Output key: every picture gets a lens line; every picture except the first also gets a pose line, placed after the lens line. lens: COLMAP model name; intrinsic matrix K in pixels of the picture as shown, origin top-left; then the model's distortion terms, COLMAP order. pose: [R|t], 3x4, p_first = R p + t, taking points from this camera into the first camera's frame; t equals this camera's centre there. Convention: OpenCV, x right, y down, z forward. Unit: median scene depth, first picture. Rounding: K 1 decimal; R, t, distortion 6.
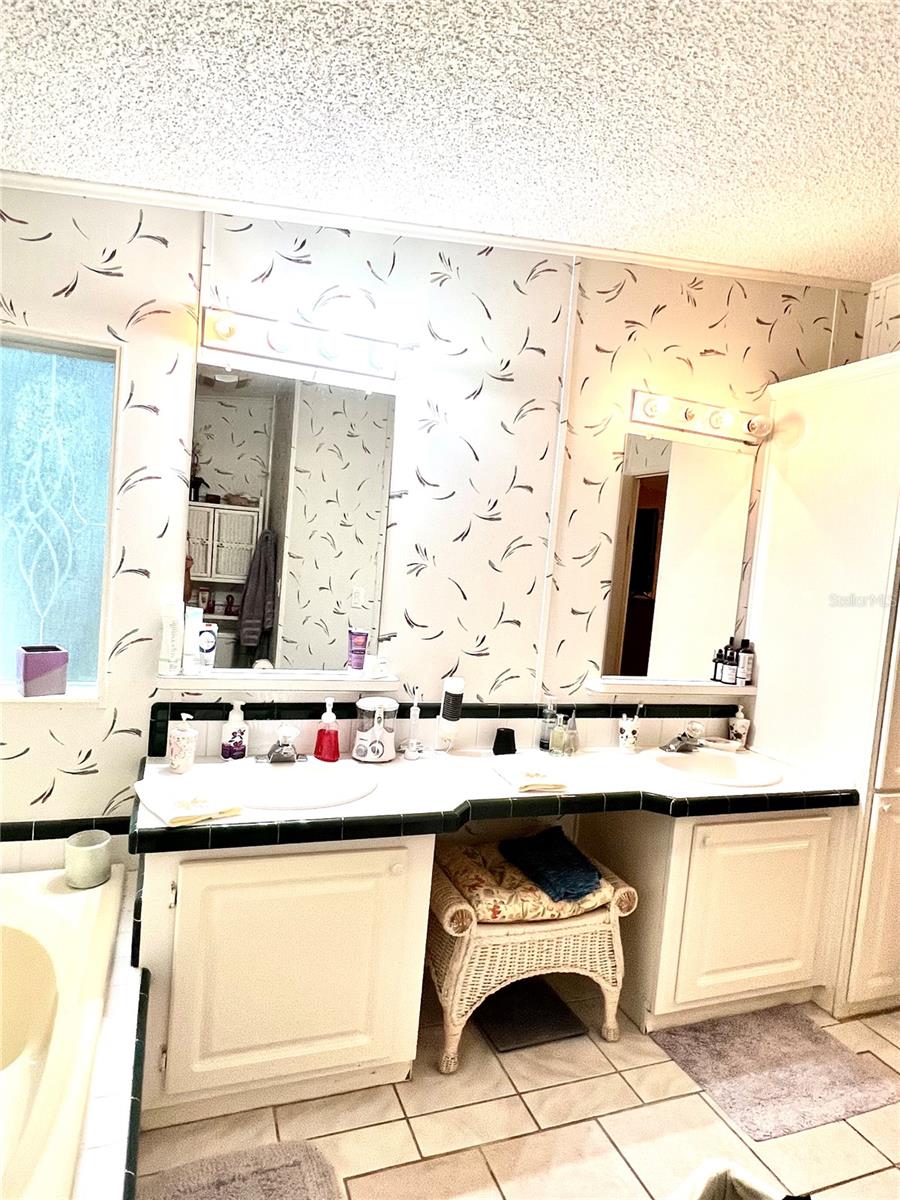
lens RADIAL K [[700.3, 0, 446.9], [0, 700.3, 599.0], [0, 0, 1]] dist [-0.004054, -0.000369]
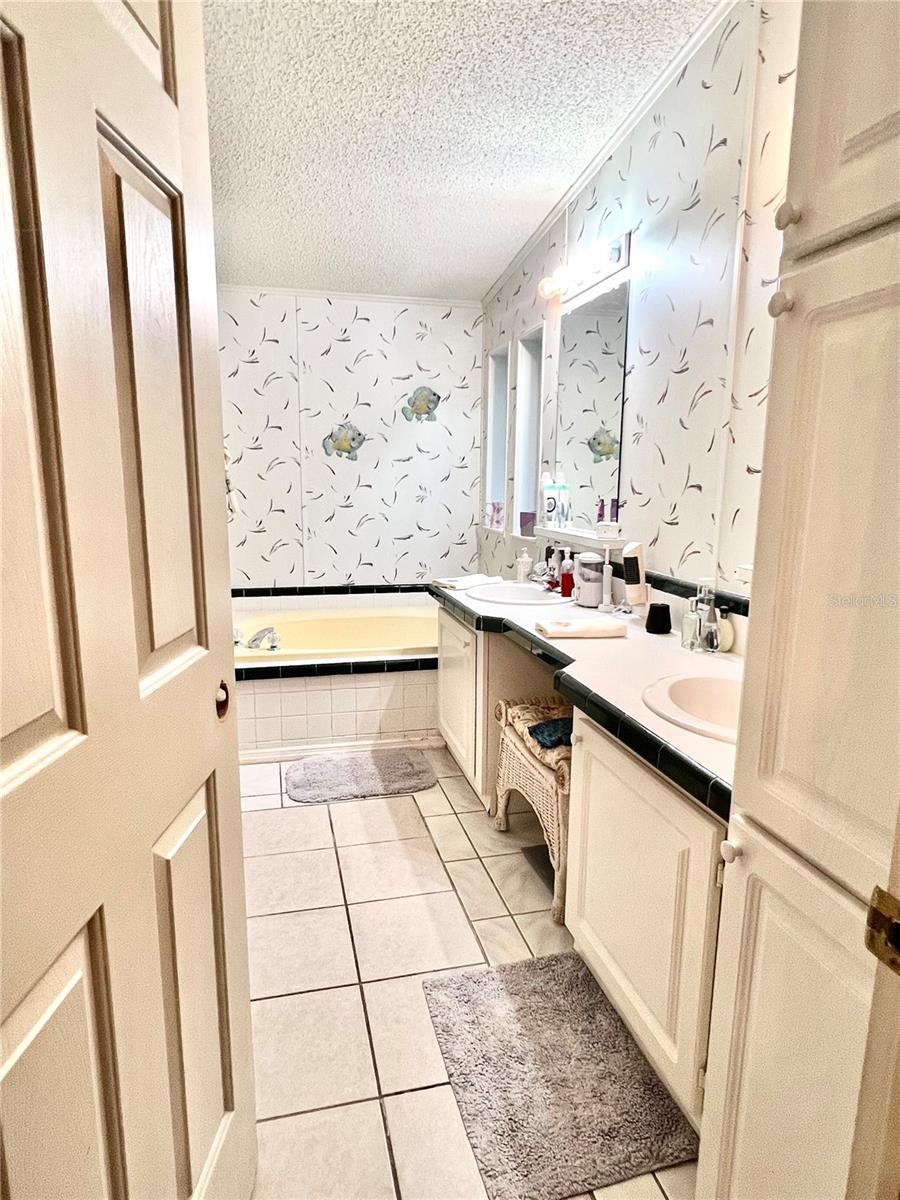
lens RADIAL K [[700.3, 0, 451.5], [0, 700.3, 603.3], [0, 0, 1]] dist [-0.004054, -0.000369]
pose [[-0.106995, 0.095659, -0.989647, 1.012201], [-0.079168, 0.991381, 0.104385, 0.111637], [0.991103, 0.089517, -0.098500, 0.815810]]
